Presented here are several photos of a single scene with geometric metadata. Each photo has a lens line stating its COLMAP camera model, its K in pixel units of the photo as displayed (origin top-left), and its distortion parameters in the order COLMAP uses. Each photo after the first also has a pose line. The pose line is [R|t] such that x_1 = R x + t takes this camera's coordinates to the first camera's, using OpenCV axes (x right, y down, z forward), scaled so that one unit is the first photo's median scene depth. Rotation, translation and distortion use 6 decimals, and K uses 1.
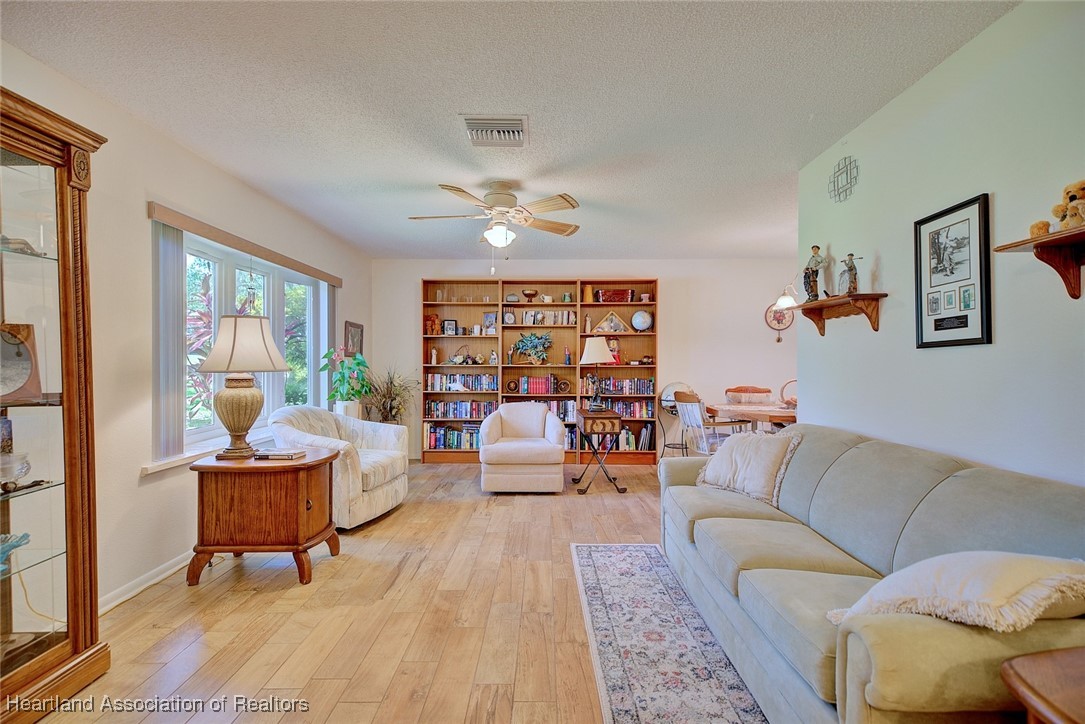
lens RADIAL K [[489.9, 0, 542.5], [0, 489.9, 362.0], [0, 0, 1]] dist [0.026863, -0.000466]
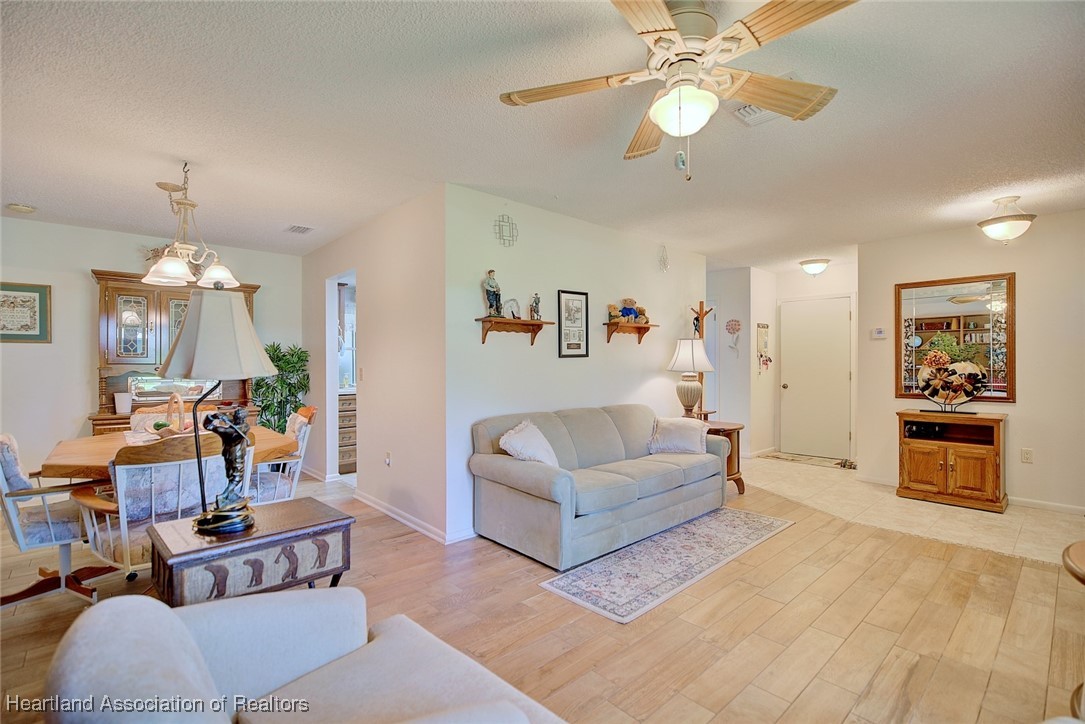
lens RADIAL K [[495.3, 0, 542.5], [0, 495.3, 362.0], [0, 0, 1]] dist [-0.004058, -0.000390]
pose [[-0.682137, -0.003909, 0.731214, -0.329578], [-0.001685, 0.999991, 0.003774, -0.010378], [-0.731223, 0.001342, -0.682138, 1.347595]]
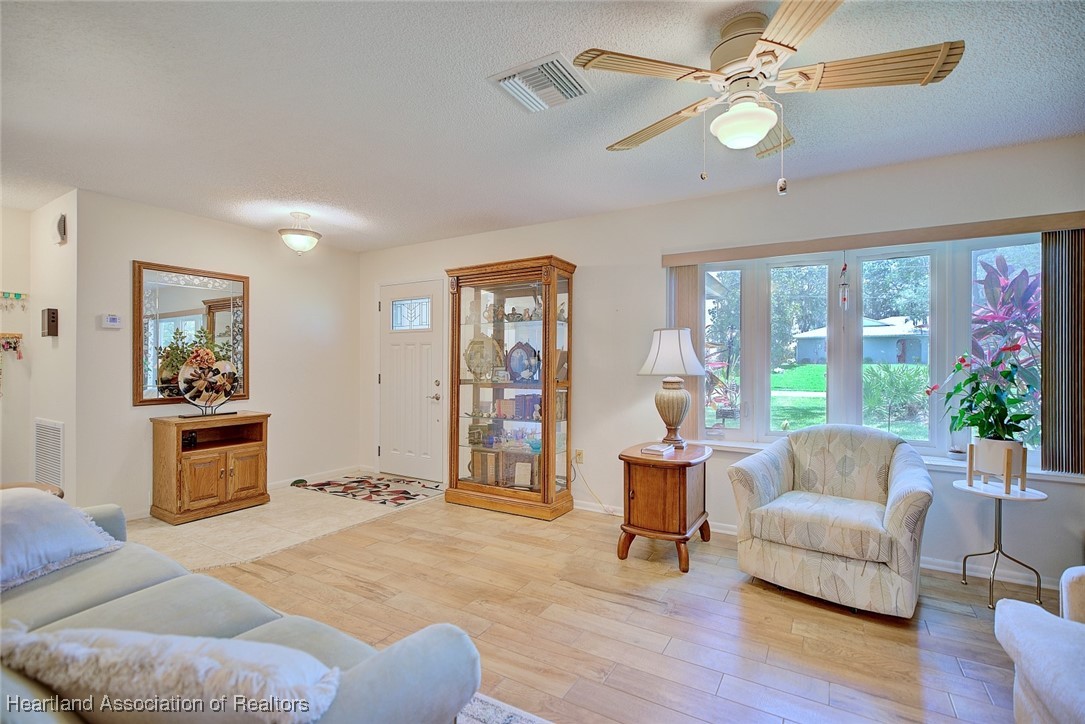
lens RADIAL K [[495.3, 0, 542.5], [0, 495.3, 362.0], [0, 0, 1]] dist [-0.004058, -0.000390]
pose [[-0.508190, -0.007750, -0.861210, 0.437421], [-0.006455, 0.999966, -0.005190, -0.003574], [0.861221, 0.002922, -0.508222, 1.015663]]
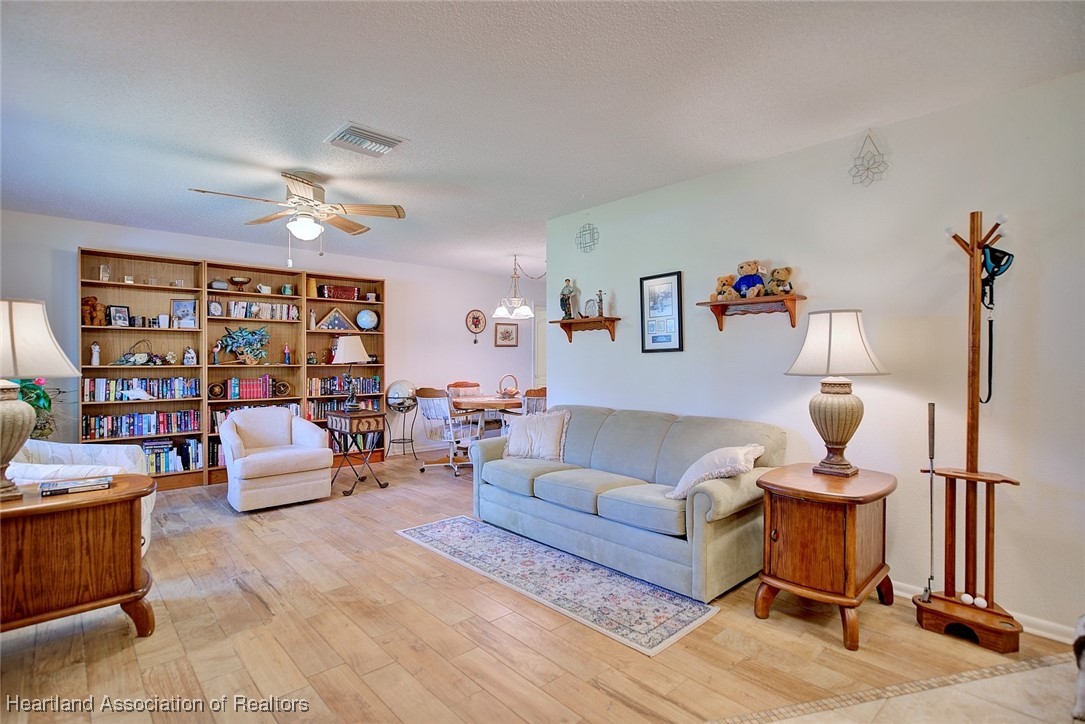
lens RADIAL K [[532.7, 0, 542.5], [0, 532.7, 362.0], [0, 0, 1]] dist [-0.002661, -0.000827]
pose [[0.733439, -0.005453, 0.679733, -0.421970], [0.002838, 0.999984, 0.004960, -0.003448], [-0.679749, -0.001709, 0.733443, -0.057359]]
